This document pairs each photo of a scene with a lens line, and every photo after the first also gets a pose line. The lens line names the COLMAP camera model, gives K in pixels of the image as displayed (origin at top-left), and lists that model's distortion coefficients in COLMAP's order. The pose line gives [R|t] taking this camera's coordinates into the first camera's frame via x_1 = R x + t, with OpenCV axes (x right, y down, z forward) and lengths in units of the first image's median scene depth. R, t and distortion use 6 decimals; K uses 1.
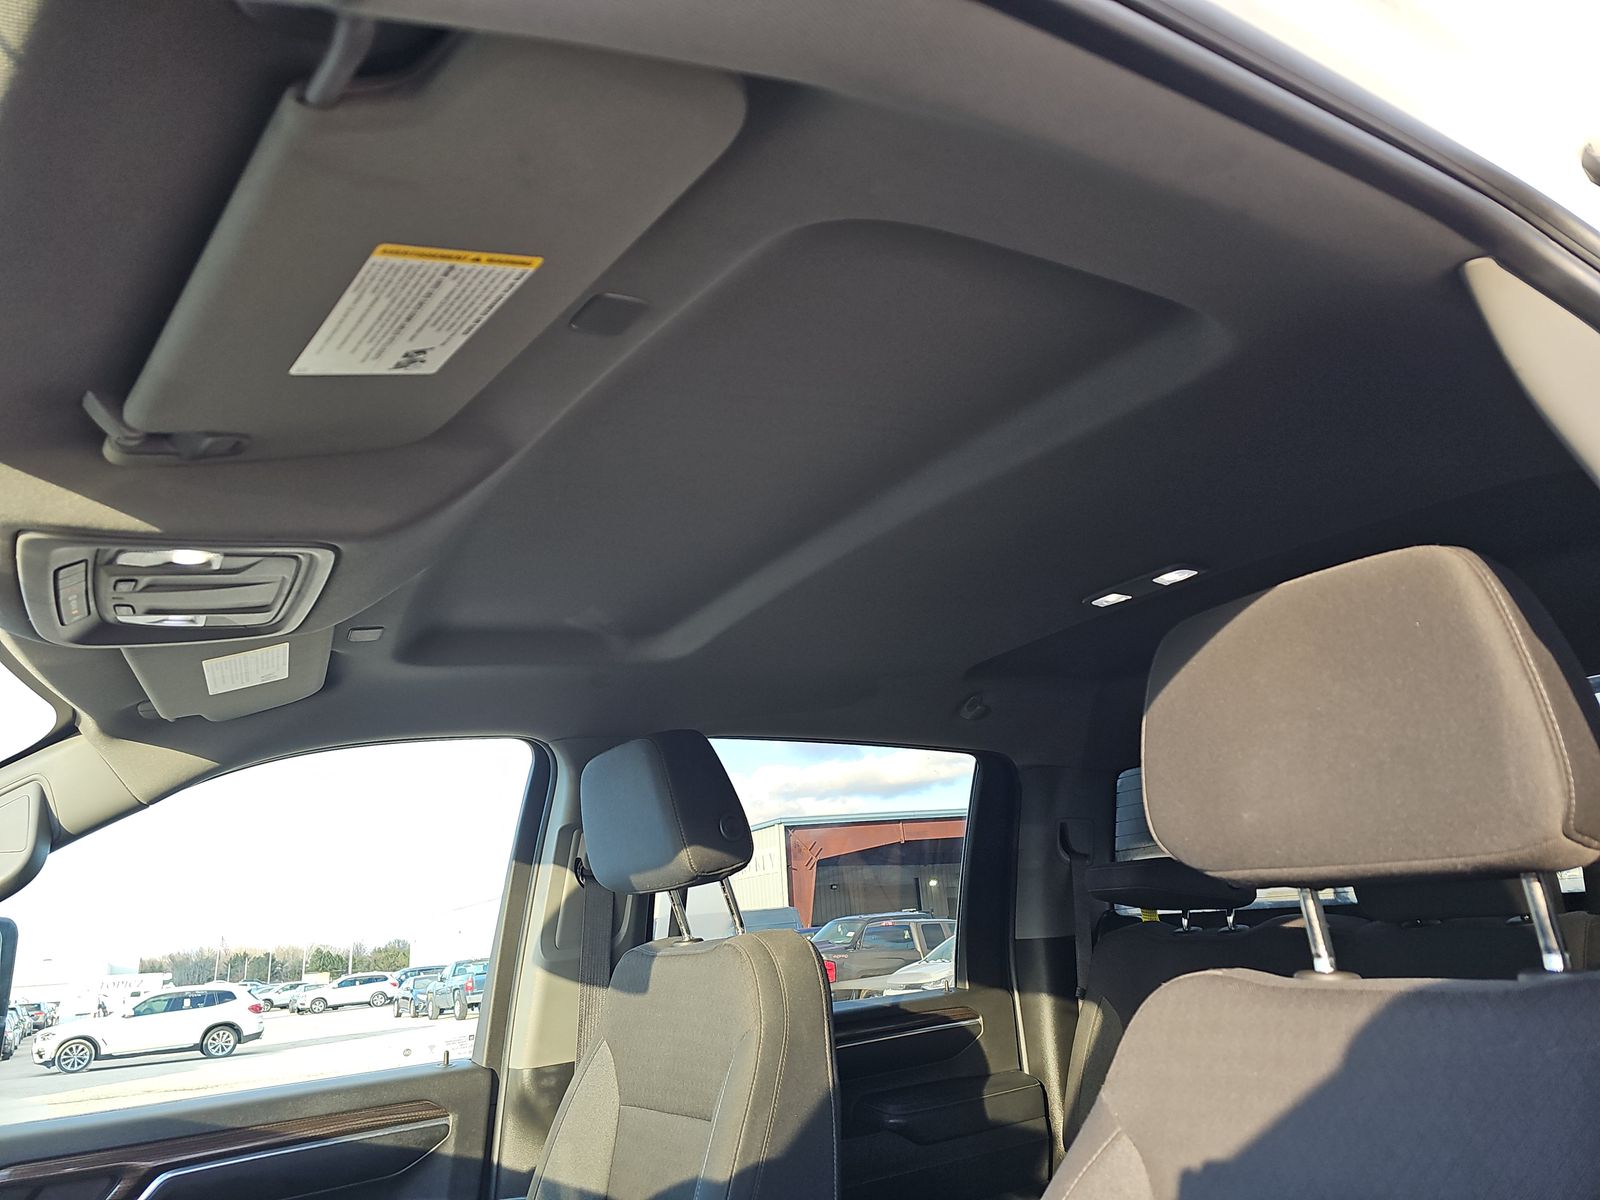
lens RADIAL K [[1057.5, 0, 817.8], [0, 1057.5, 608.1], [0, 0, 1]] dist [0.032253, -0.032430]
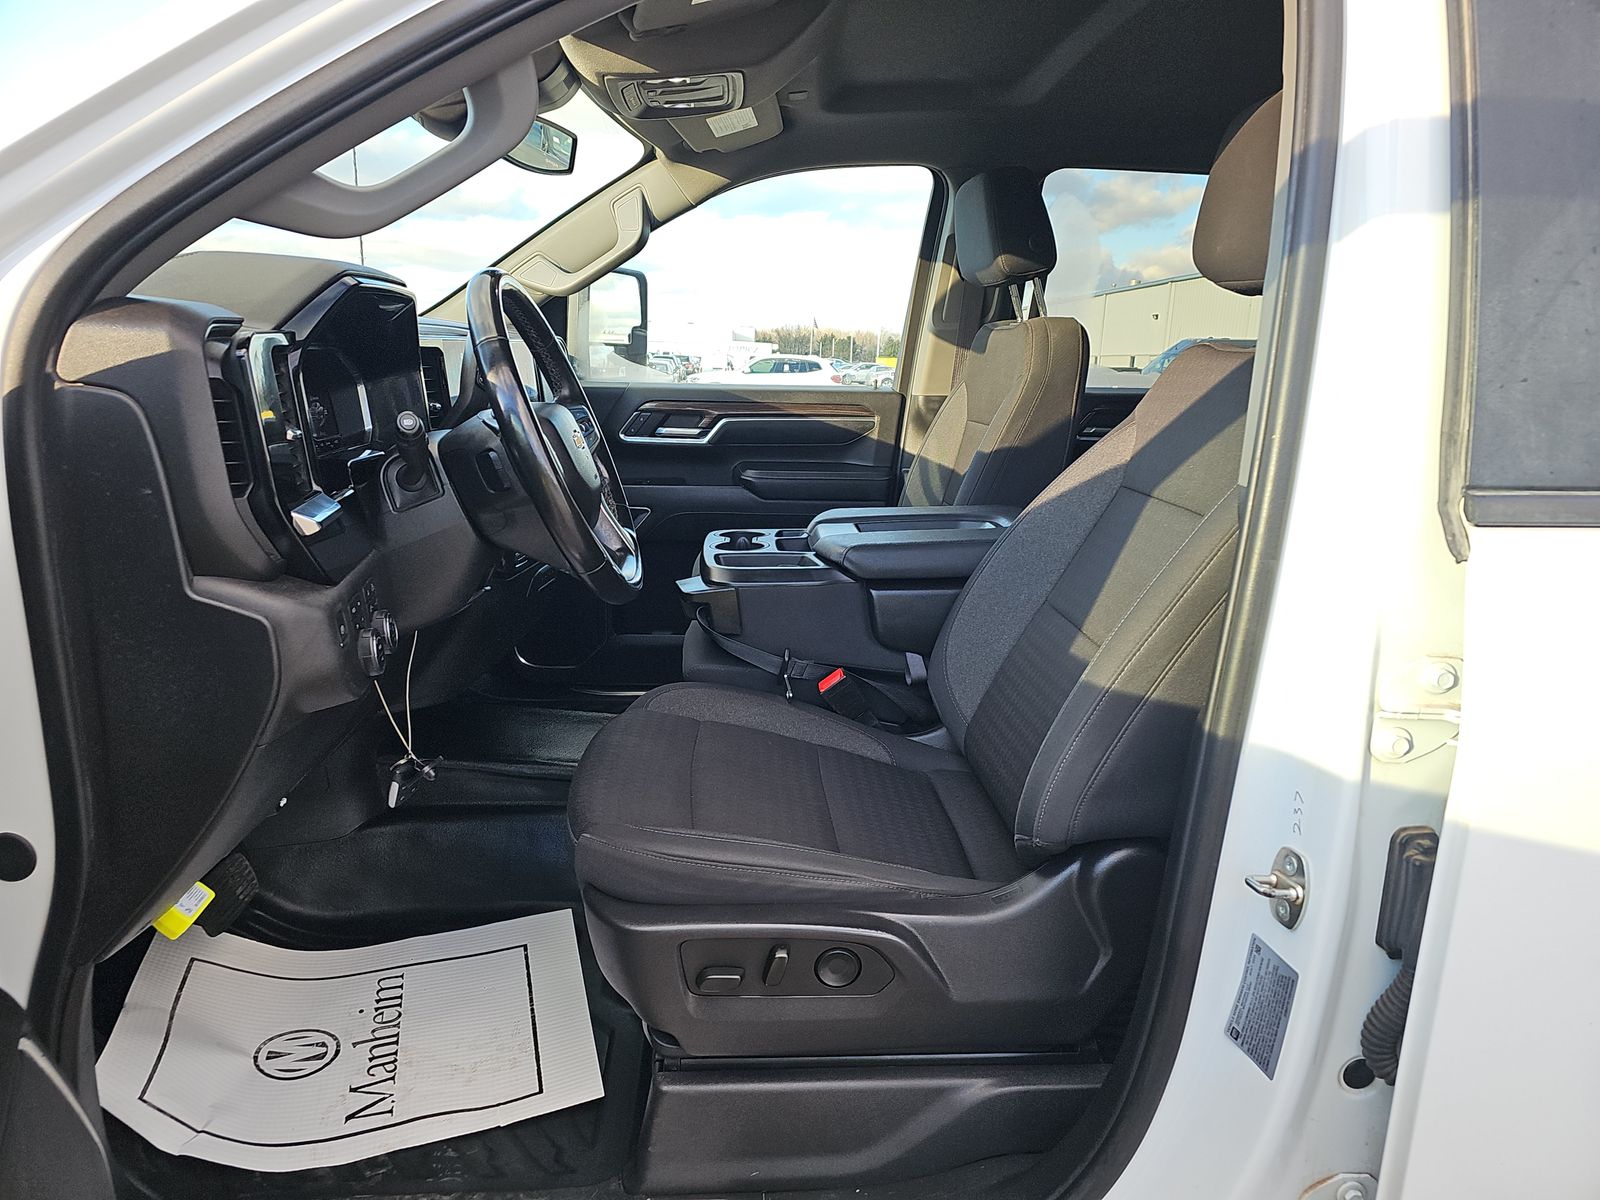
lens RADIAL K [[1057.5, 0, 817.8], [0, 1057.5, 608.1], [0, 0, 1]] dist [0.032253, -0.032430]
pose [[0.878263, 0.209713, -0.429737, 0.327136], [0.040998, 0.862365, 0.504625, -0.087817], [0.476417, -0.460812, 0.748785, -0.377922]]
